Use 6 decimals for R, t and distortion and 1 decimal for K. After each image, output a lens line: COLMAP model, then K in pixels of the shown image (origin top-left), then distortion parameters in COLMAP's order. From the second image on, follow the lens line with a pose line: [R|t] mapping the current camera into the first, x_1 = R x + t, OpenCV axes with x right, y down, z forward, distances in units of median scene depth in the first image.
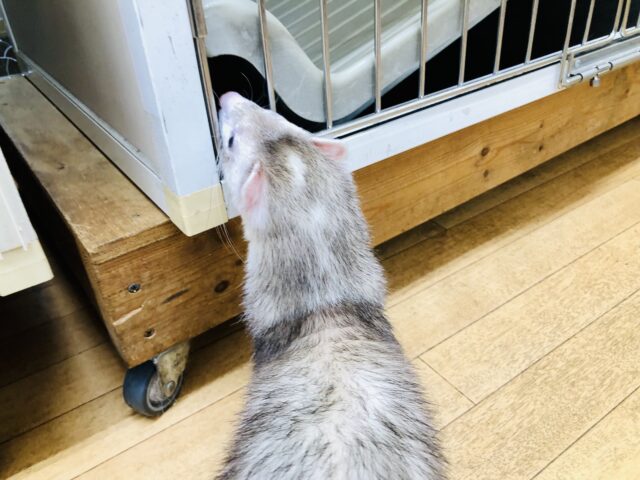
lens RADIAL K [[536.5, 0, 315.5], [0, 536.5, 238.2], [0, 0, 1]] dist [-0.000421, 0.011564]
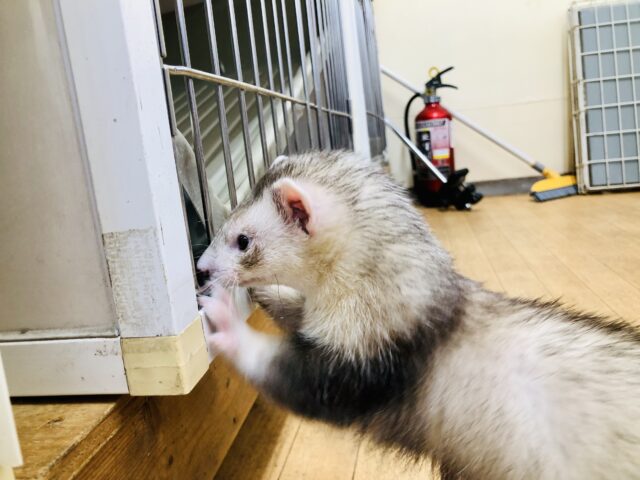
lens RADIAL K [[536.5, 0, 319.8], [0, 536.5, 239.3], [0, 0, 1]] dist [-0.000421, 0.011564]
pose [[0.695914, -0.133319, 0.705641, -0.465137], [0.438585, 0.856973, -0.270629, 0.072052], [-0.568636, 0.497818, 0.654851, 0.257401]]
